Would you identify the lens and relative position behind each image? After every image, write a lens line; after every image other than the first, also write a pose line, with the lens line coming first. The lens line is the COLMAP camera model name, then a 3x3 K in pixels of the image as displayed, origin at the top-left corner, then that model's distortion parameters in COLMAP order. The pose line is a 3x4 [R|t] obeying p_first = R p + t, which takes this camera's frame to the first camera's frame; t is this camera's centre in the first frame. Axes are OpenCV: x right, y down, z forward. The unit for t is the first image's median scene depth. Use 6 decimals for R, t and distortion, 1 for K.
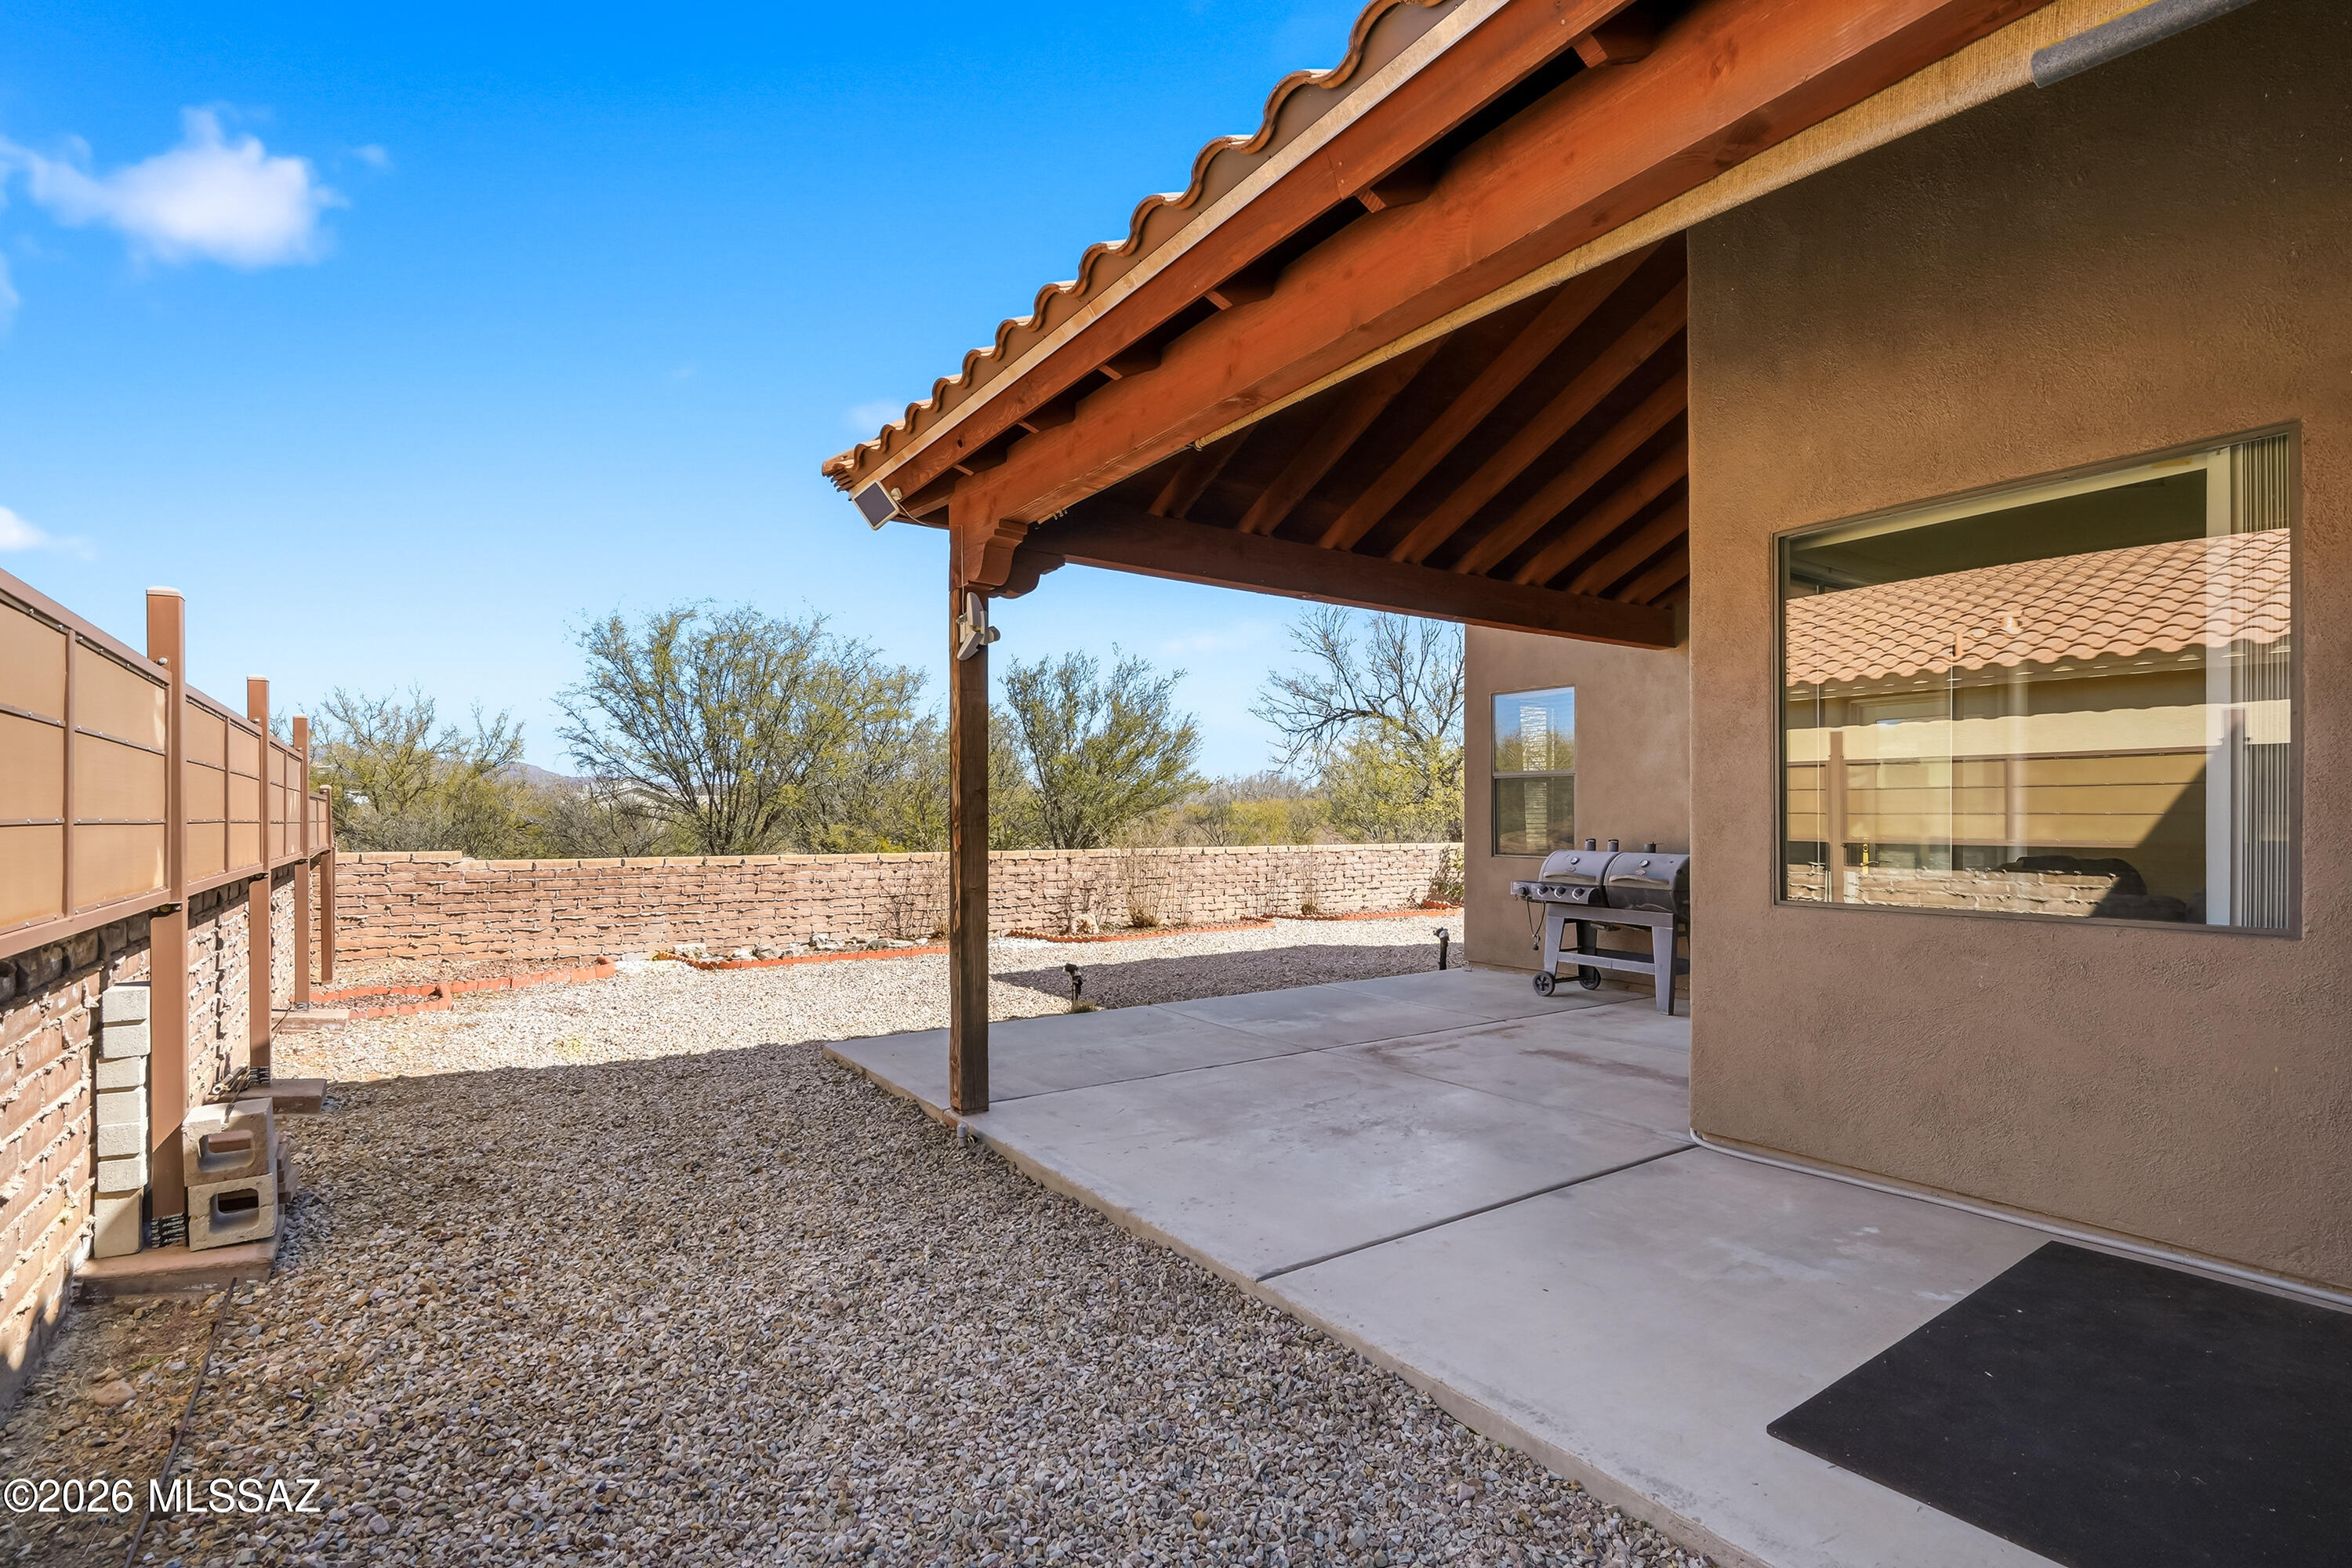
lens RADIAL K [[1101.7, 0, 1175.2], [0, 1101.7, 815.8], [0, 0, 1]] dist [-0.000709, 0.000395]
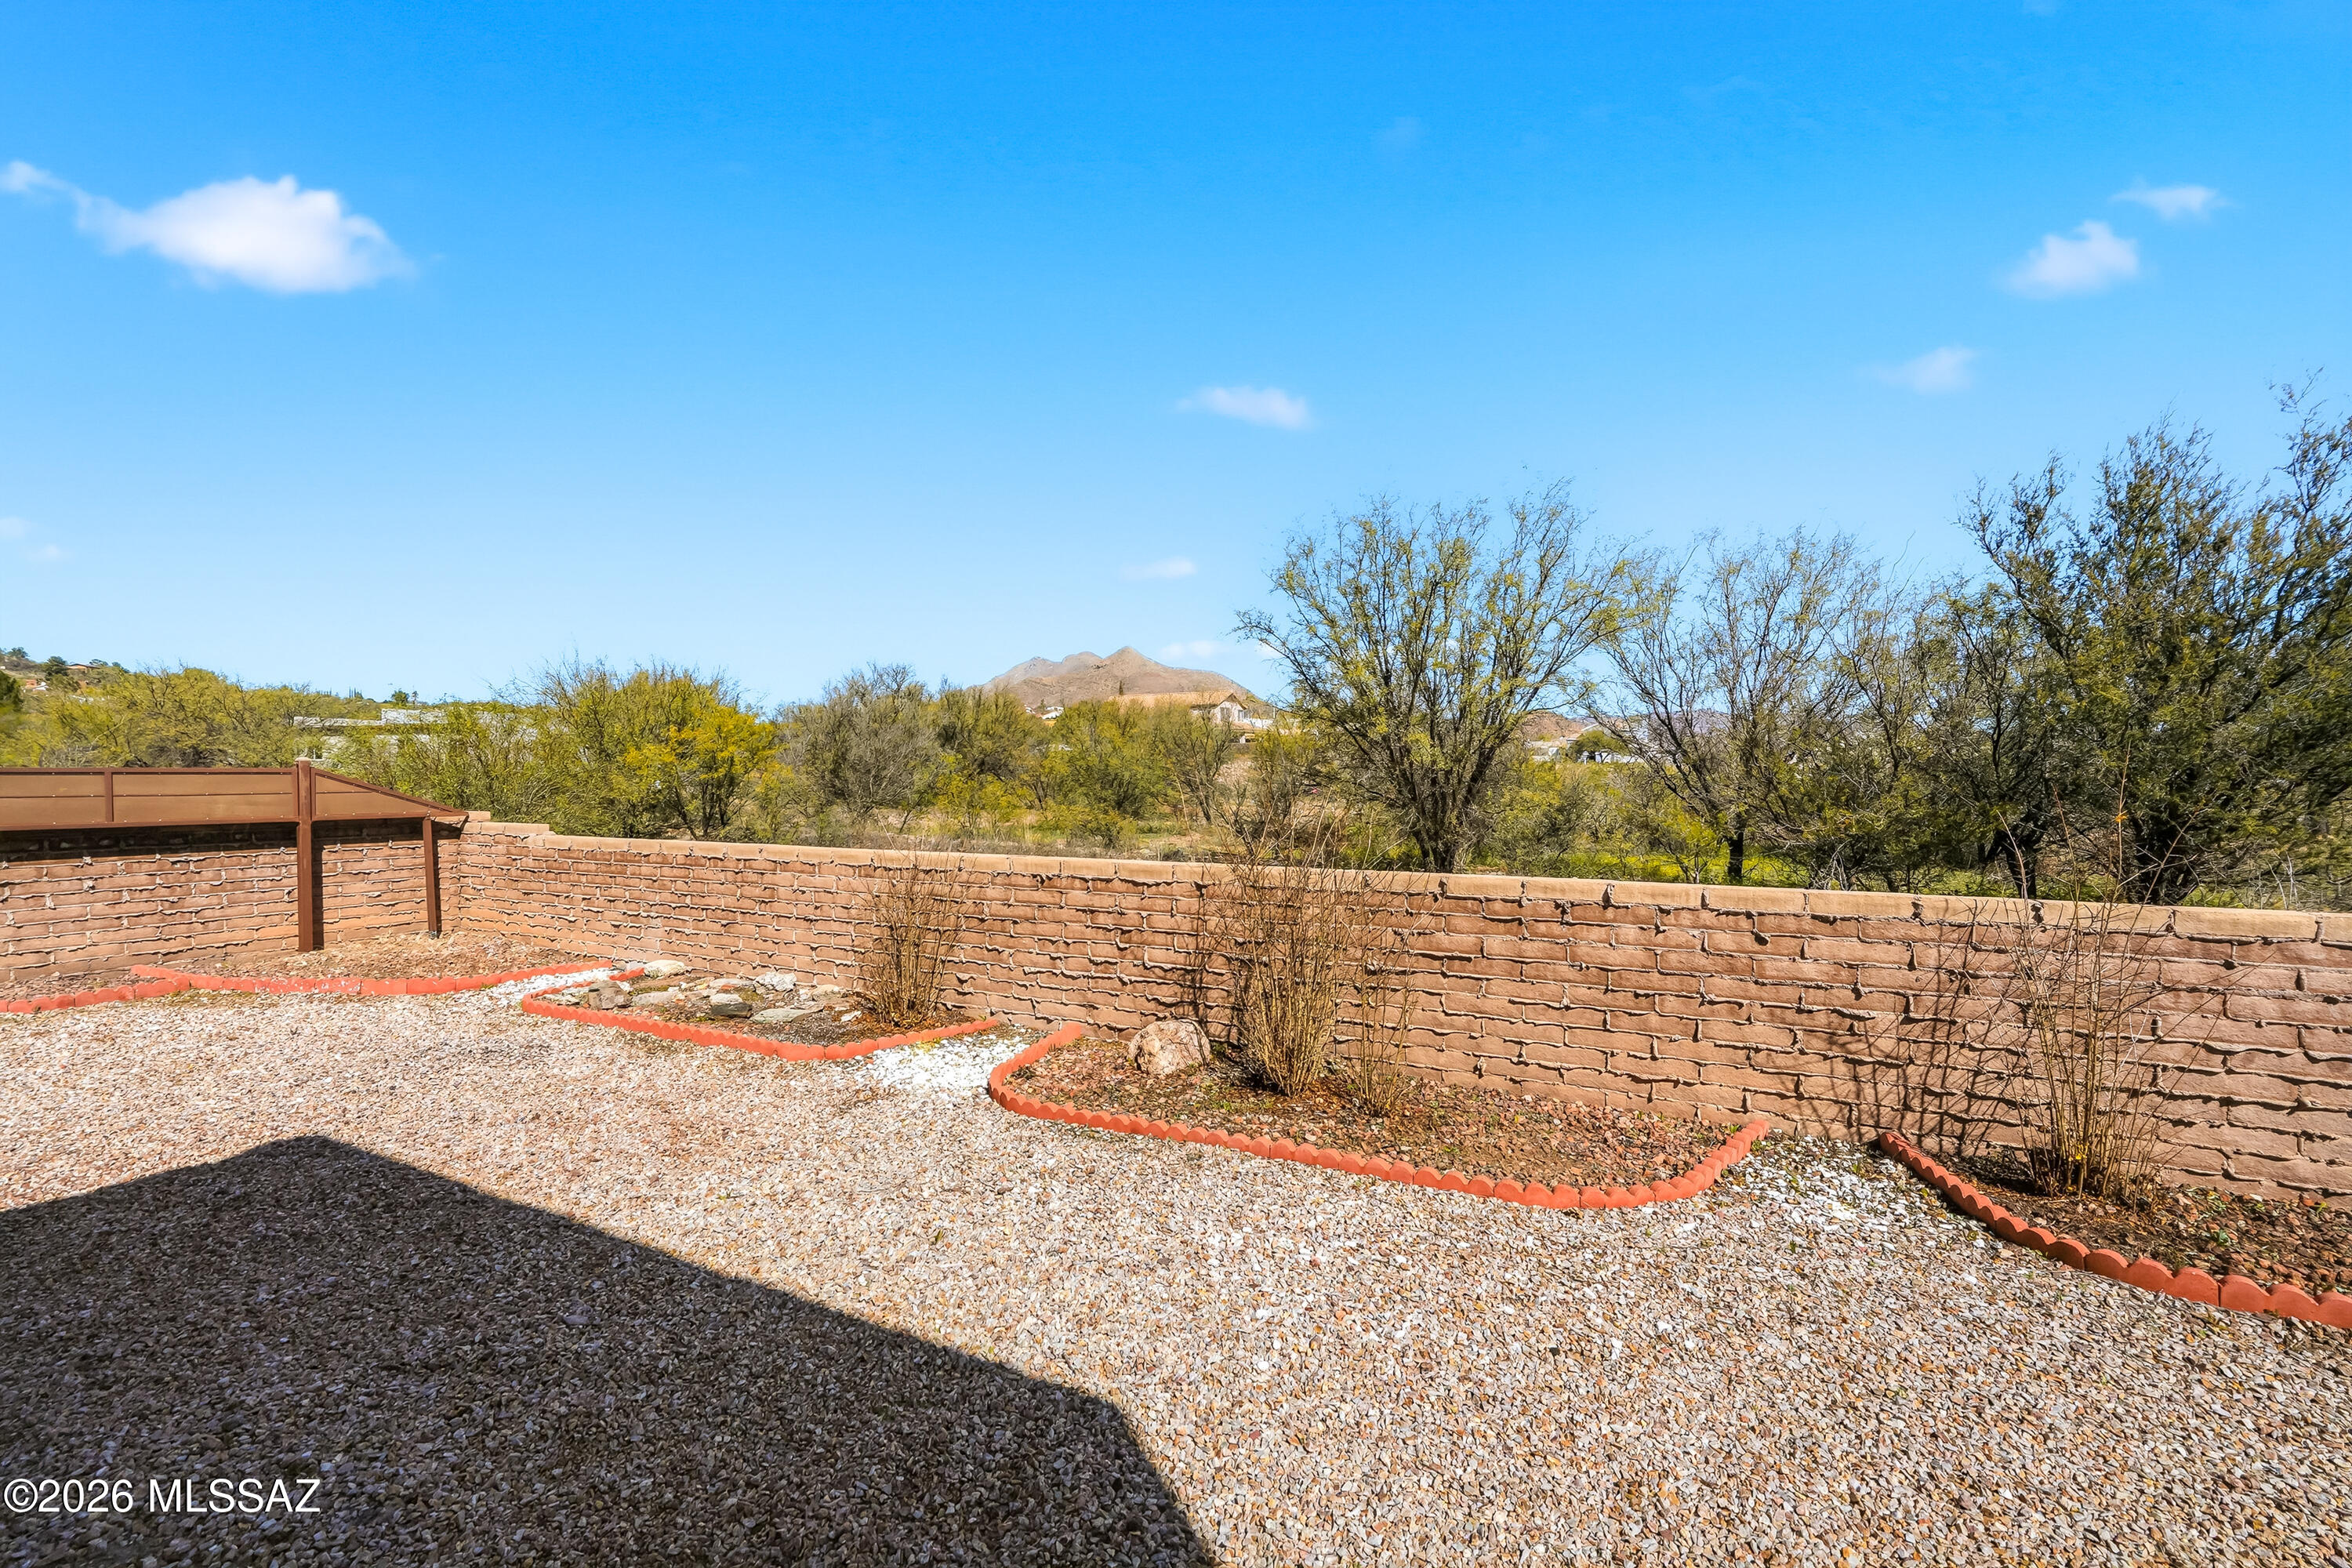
lens RADIAL K [[1101.7, 0, 1175.2], [0, 1101.7, 815.8], [0, 0, 1]] dist [-0.000709, 0.000395]
pose [[0.423806, 0.031881, -0.905191, 0.327732], [0.004010, 0.999305, 0.037073, -0.005236], [0.905744, -0.019341, 0.423384, 0.910733]]
